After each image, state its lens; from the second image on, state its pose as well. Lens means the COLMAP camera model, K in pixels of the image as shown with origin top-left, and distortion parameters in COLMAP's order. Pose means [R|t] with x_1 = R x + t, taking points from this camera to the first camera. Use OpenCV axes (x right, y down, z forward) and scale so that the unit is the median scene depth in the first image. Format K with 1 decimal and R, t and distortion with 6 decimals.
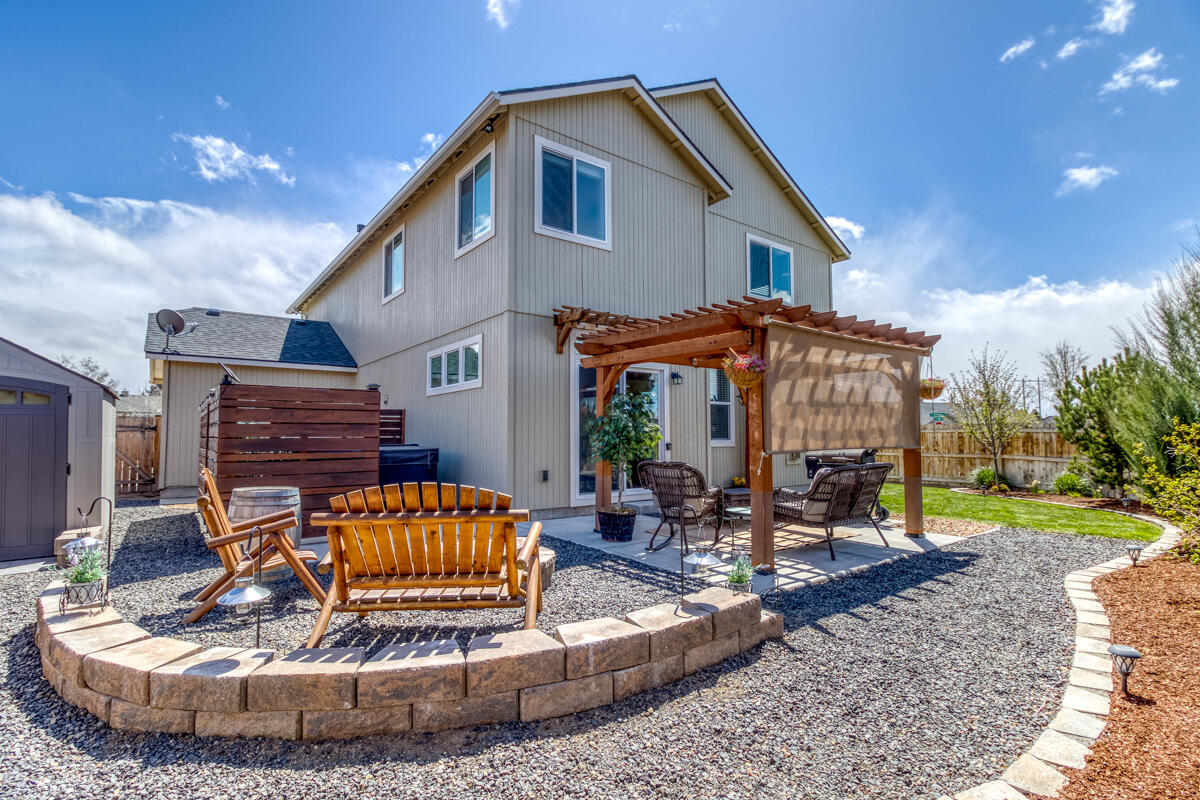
lens RADIAL K [[556.0, 0, 600.0], [0, 556.0, 400.0], [0, 0, 1]] dist [-0.000182, -0.000141]
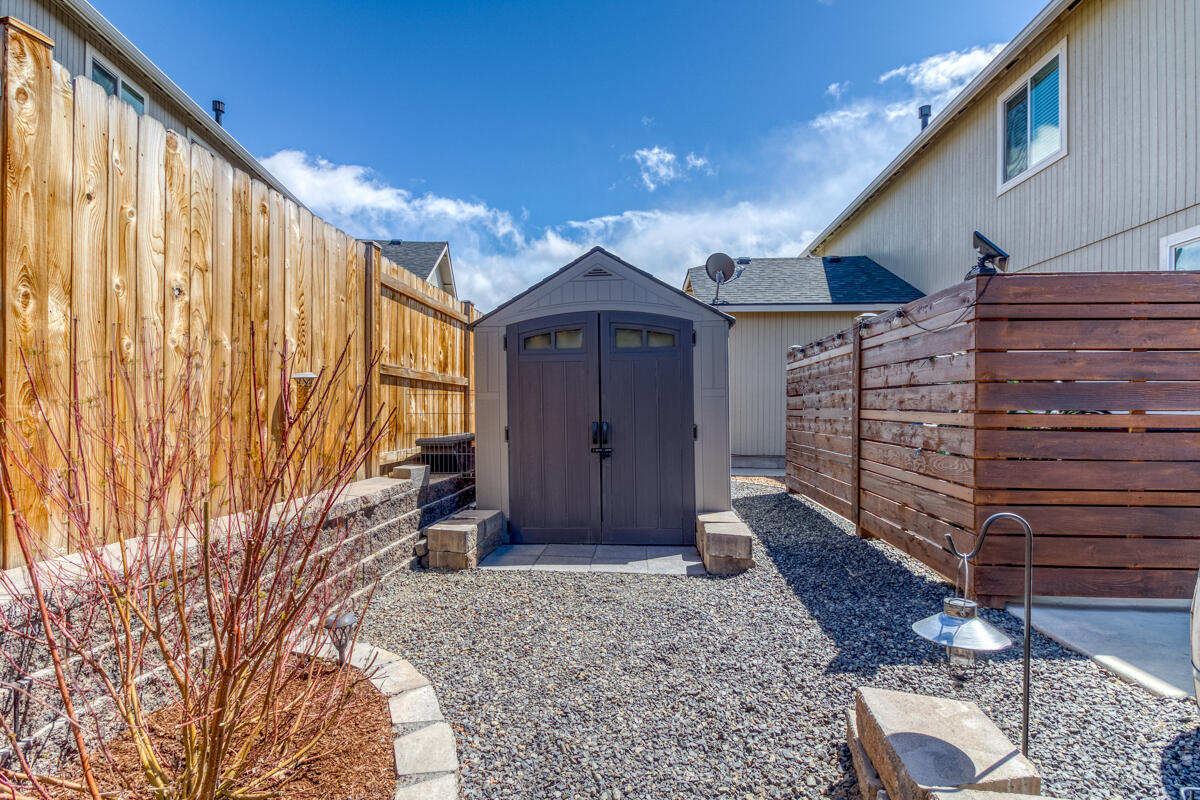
lens RADIAL K [[602.3, 0, 600.0], [0, 602.3, 400.0], [0, 0, 1]] dist [-0.000675, -0.000245]
pose [[0.748984, -0.007592, -0.662545, -0.529628], [0.035759, 0.998940, 0.028978, 0.051905], [0.661622, -0.045396, 0.748462, 0.326808]]
